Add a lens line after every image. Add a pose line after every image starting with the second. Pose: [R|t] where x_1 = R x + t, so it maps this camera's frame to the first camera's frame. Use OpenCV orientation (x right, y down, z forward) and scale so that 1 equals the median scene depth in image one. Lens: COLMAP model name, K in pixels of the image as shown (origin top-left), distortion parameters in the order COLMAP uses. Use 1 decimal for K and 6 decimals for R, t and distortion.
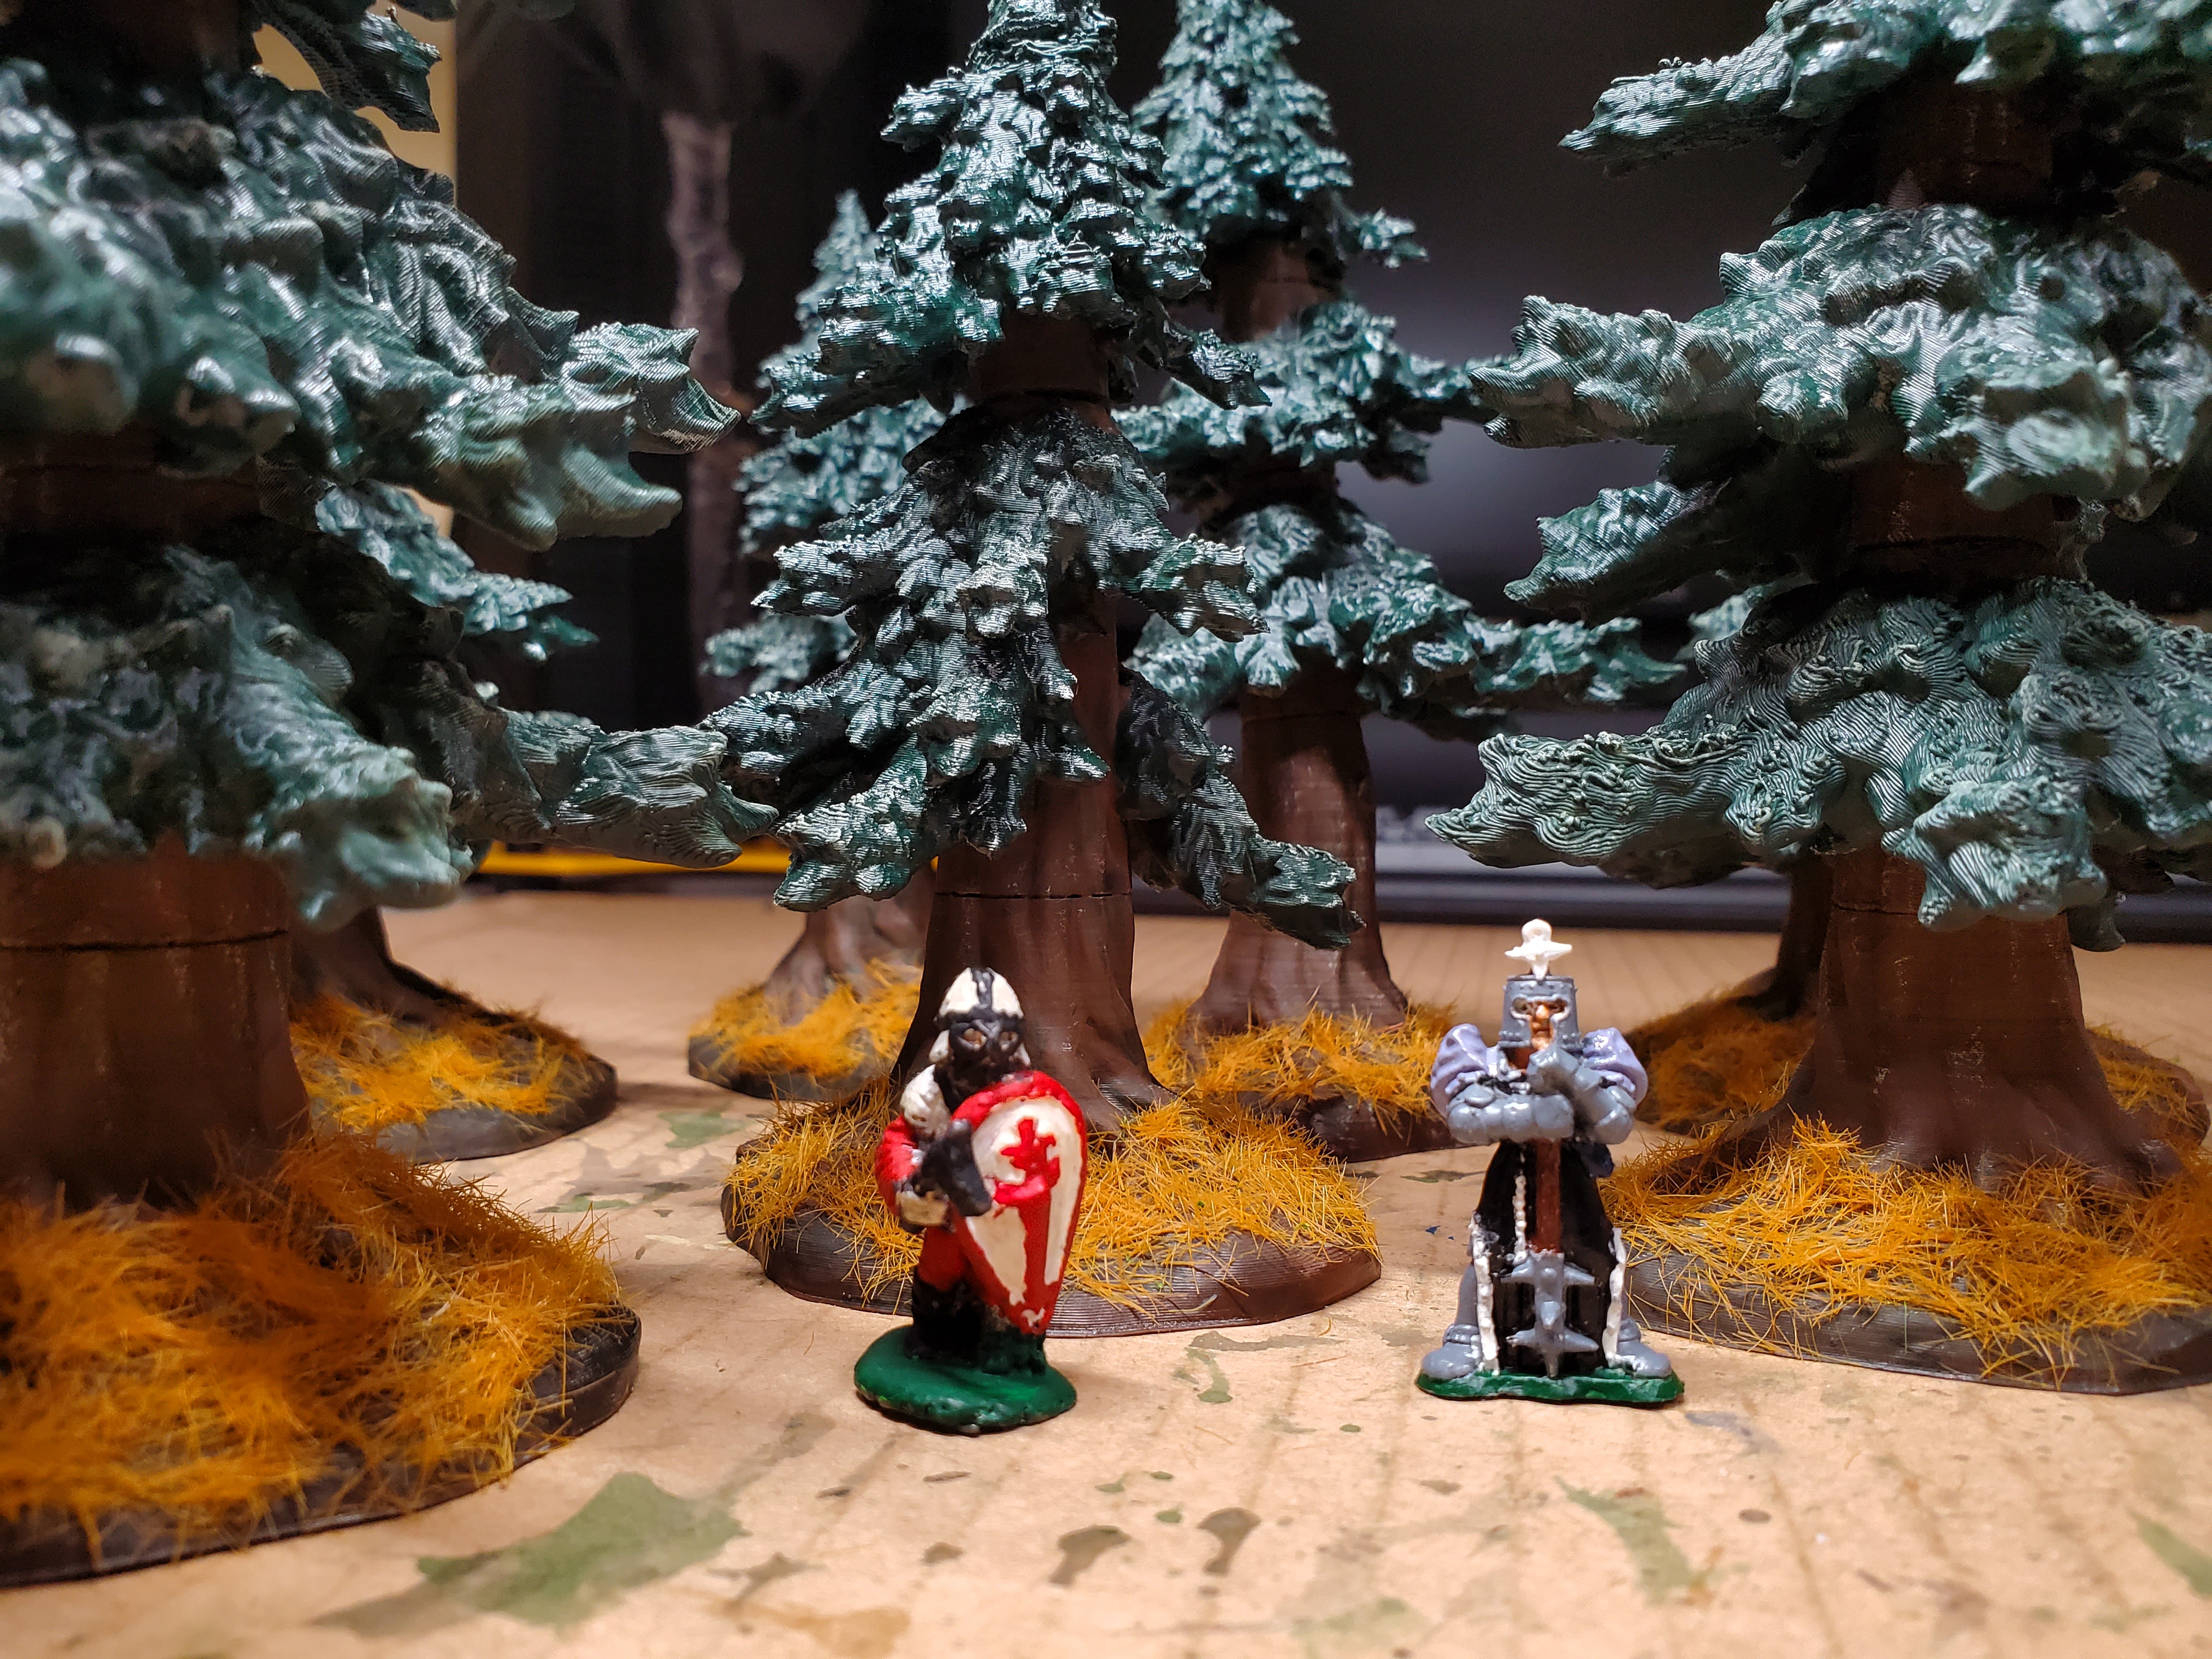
lens RADIAL K [[1784.4, 0, 1115.8], [0, 1784.4, 832.7], [0, 0, 1]] dist [-0.052066, 0.072171]
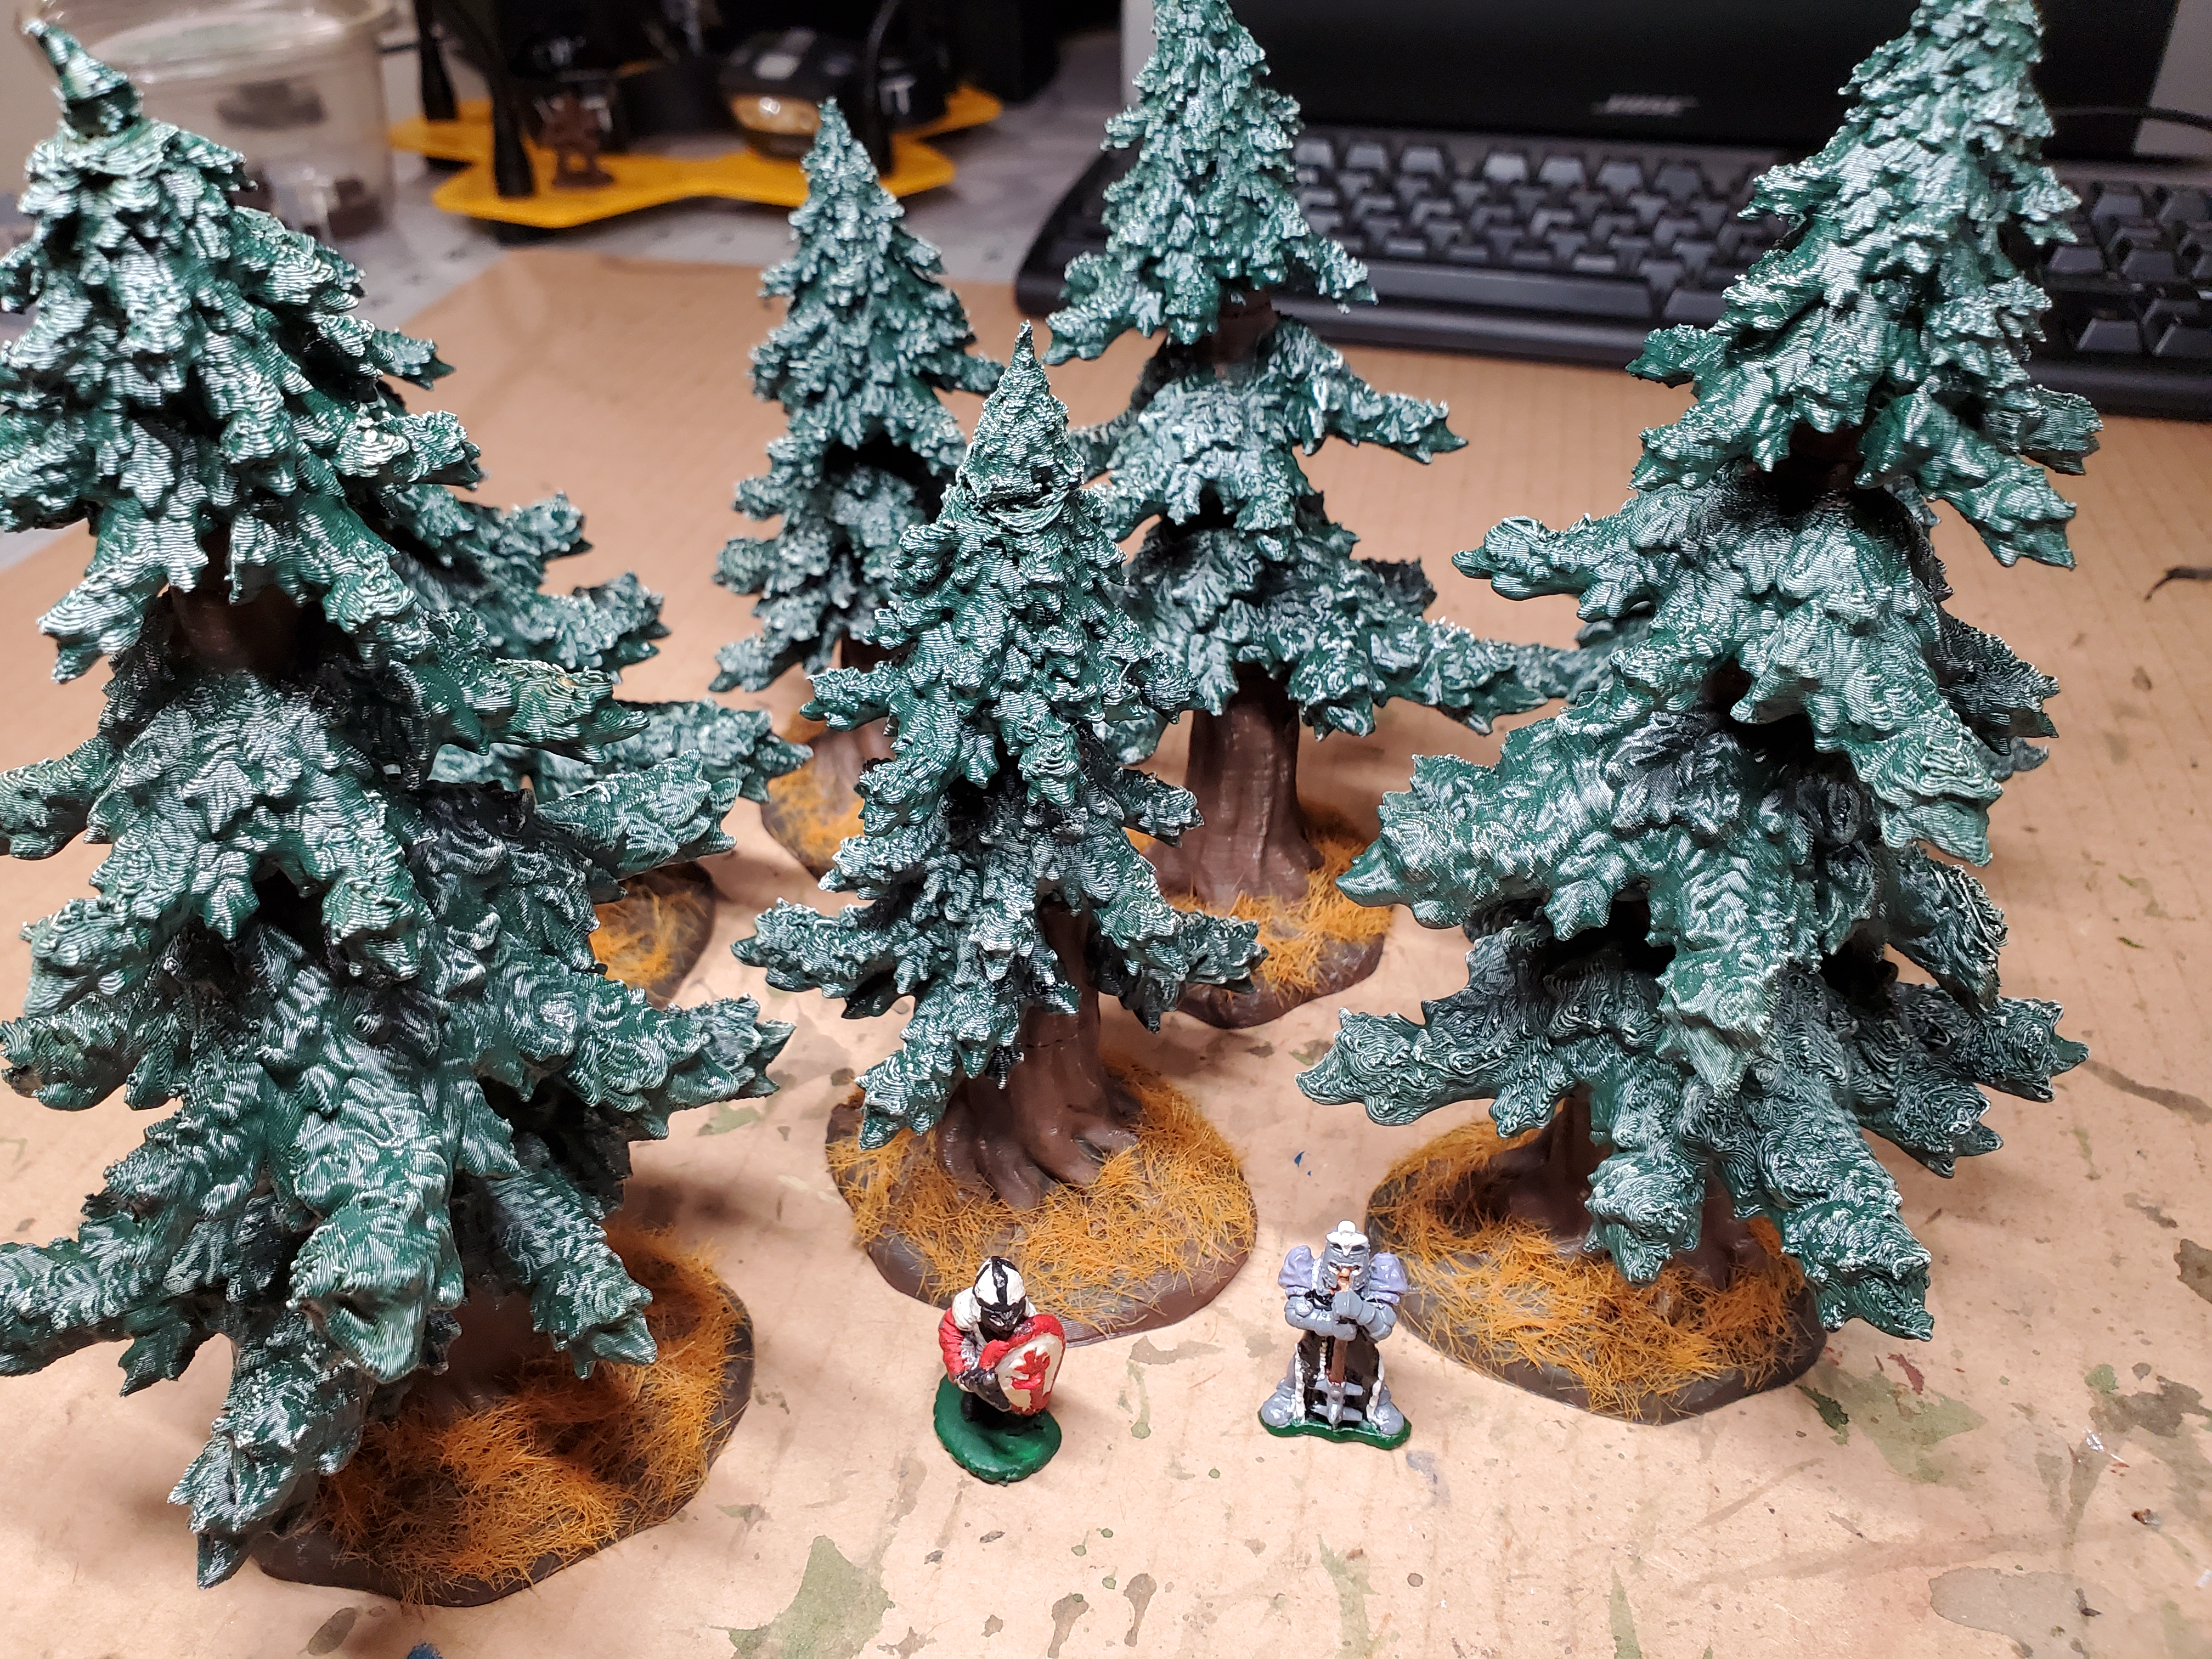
lens RADIAL K [[1784.4, 0, 1099.1], [0, 1784.4, 808.8], [0, 0, 1]] dist [-0.052066, 0.072171]
pose [[0.999987, 0.003548, -0.003561, 0.019020], [-0.001098, 0.845405, 0.534124, -1.118766], [0.004905, -0.534113, 0.845399, -0.147270]]
